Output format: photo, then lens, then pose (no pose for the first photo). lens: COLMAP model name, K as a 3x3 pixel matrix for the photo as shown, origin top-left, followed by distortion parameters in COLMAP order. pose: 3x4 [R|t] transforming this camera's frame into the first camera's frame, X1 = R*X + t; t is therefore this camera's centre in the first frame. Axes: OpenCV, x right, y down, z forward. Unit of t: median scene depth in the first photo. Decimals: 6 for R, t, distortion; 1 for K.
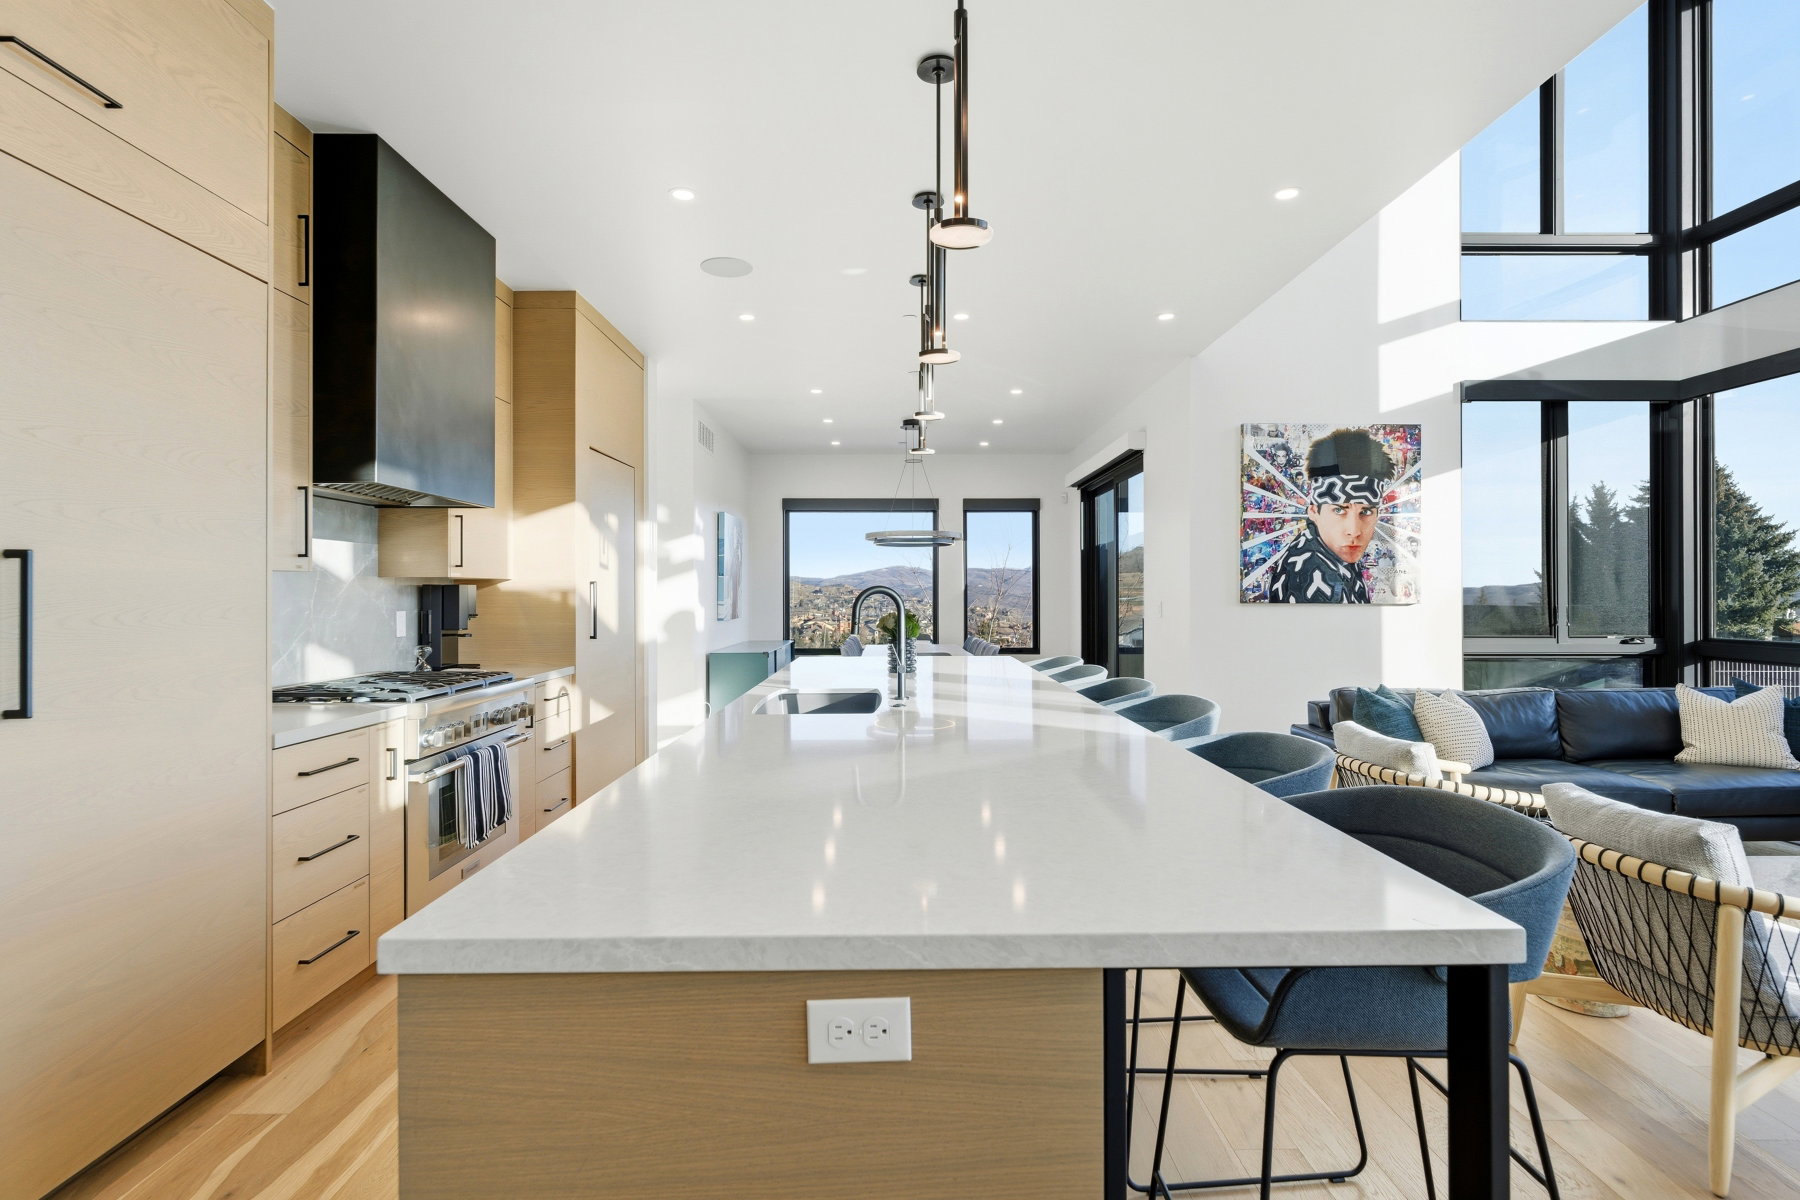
lens RADIAL K [[882.3, 0, 900.0], [0, 882.3, 600.0], [0, 0, 1]] dist [-0.024914, 0.001063]
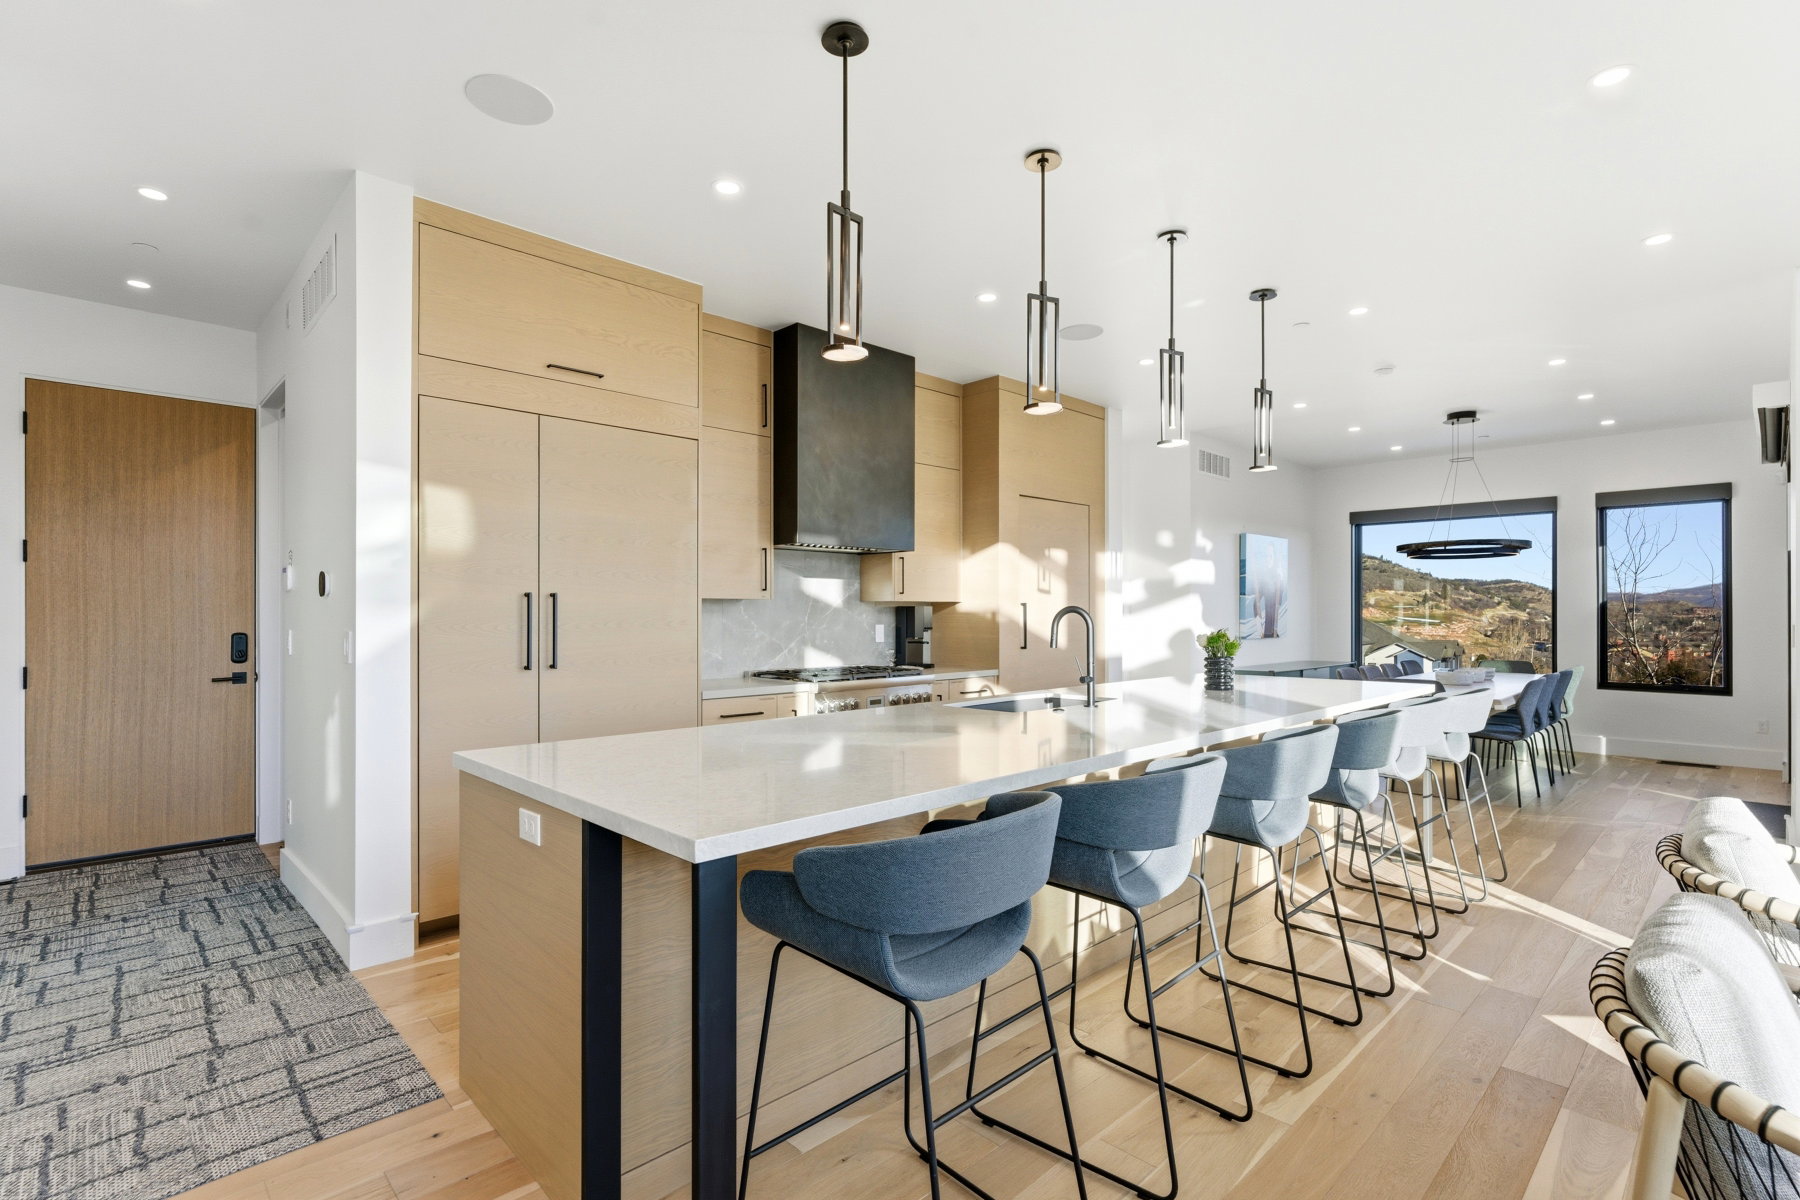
lens RADIAL K [[843.7, 0, 900.0], [0, 843.7, 600.0], [0, 0, 1]] dist [0.000989, 0.000238]
pose [[0.688729, -0.011106, -0.724934, 0.418010], [-0.005063, 0.999785, -0.020127, -0.000543], [0.725001, 0.017533, 0.688524, 0.053862]]
